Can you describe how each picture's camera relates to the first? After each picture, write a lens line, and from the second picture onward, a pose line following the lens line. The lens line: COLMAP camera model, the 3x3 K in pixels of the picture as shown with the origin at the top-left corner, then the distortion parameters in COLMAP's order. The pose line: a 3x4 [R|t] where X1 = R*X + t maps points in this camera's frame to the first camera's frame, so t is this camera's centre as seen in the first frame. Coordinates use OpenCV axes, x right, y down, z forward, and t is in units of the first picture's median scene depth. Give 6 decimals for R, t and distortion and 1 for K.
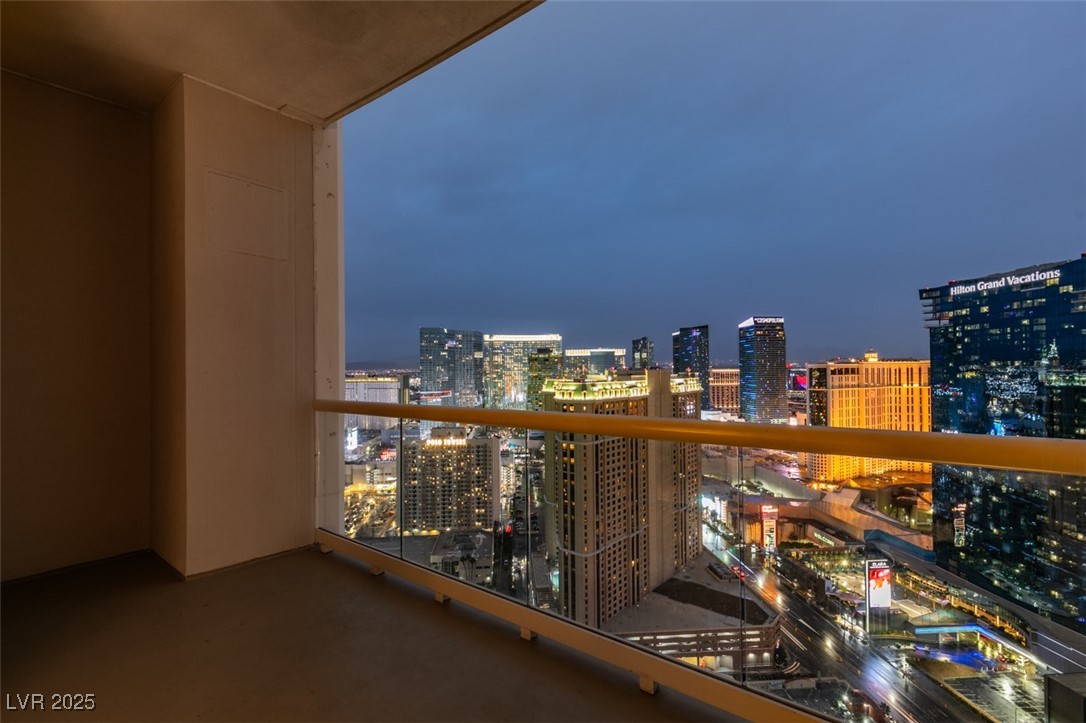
lens RADIAL K [[489.0, 0, 543.0], [0, 489.0, 361.5], [0, 0, 1]] dist [0.003519, 0.000736]
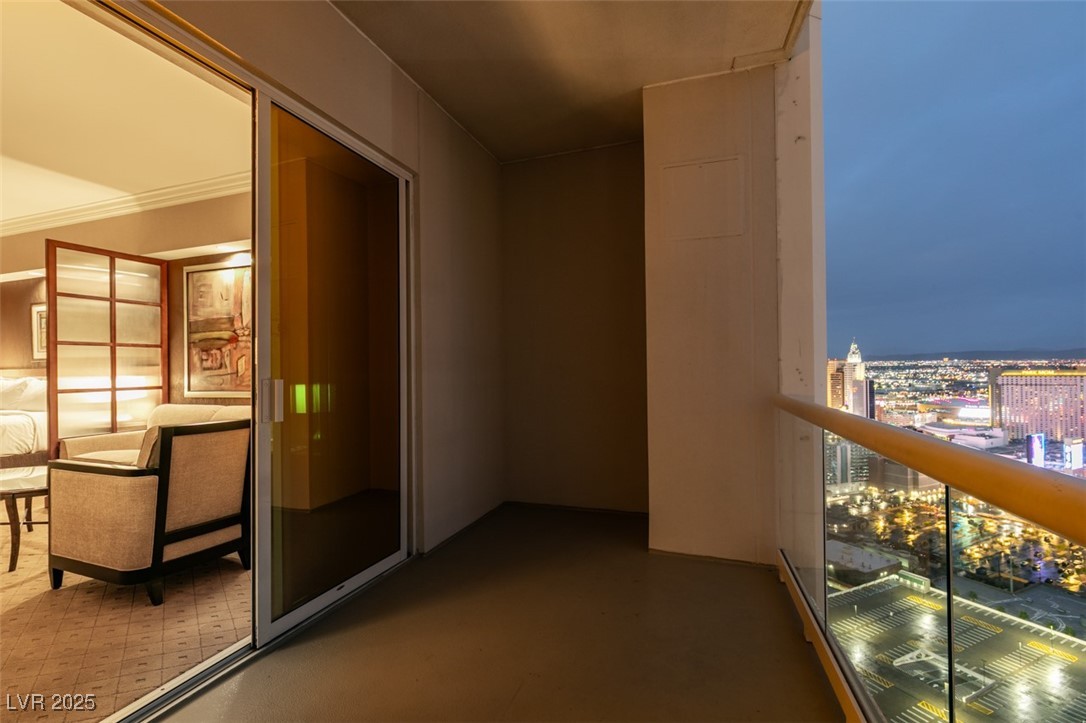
lens RADIAL K [[489.0, 0, 543.0], [0, 489.0, 361.5], [0, 0, 1]] dist [0.003519, 0.000736]
pose [[0.362967, -0.000161, -0.931802, 0.160973], [0.019267, 0.999787, 0.007333, 0.009108], [0.931603, -0.020615, 0.362893, 0.319335]]
